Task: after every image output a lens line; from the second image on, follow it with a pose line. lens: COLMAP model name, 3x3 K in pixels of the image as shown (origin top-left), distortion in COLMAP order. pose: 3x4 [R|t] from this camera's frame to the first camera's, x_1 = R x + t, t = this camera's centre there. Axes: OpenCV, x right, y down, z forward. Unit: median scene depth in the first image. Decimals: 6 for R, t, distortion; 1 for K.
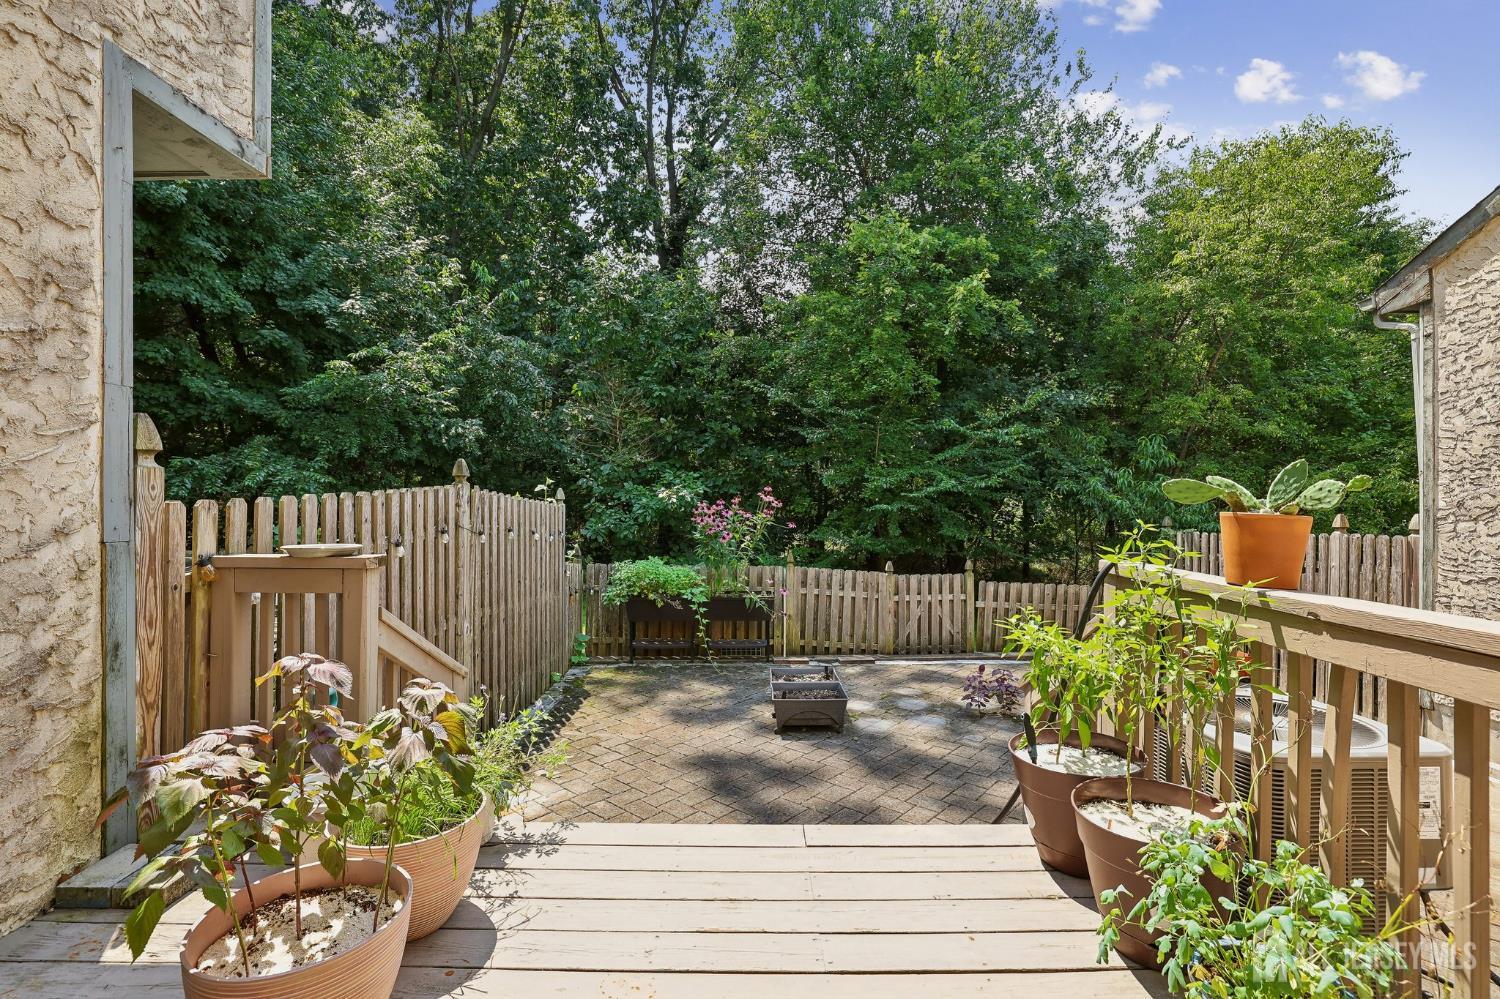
lens RADIAL K [[677.9, 0, 756.3], [0, 677.9, 488.6], [0, 0, 1]] dist [-0.029419, 0.013787]
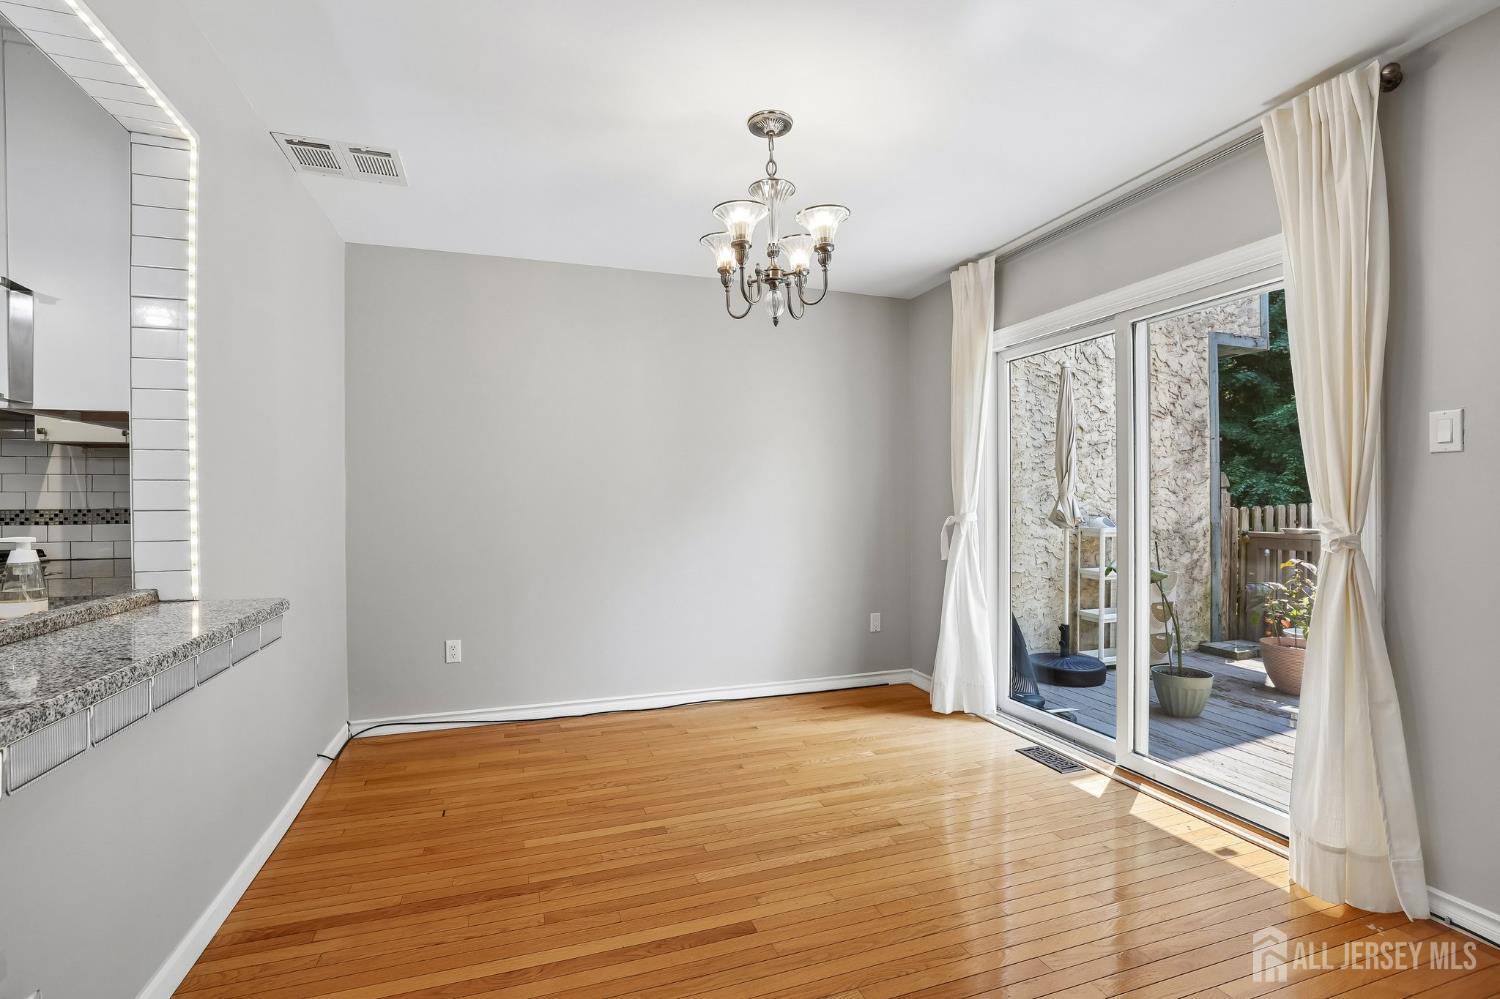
lens RADIAL K [[677.9, 0, 748.0], [0, 677.9, 499.9], [0, 0, 1]] dist [-0.029419, 0.013787]
pose [[0.317203, -0.003112, -0.948352, 0.930577], [0.011920, 0.999929, 0.000706, -0.032806], [0.948283, -0.011528, 0.317218, -1.536051]]
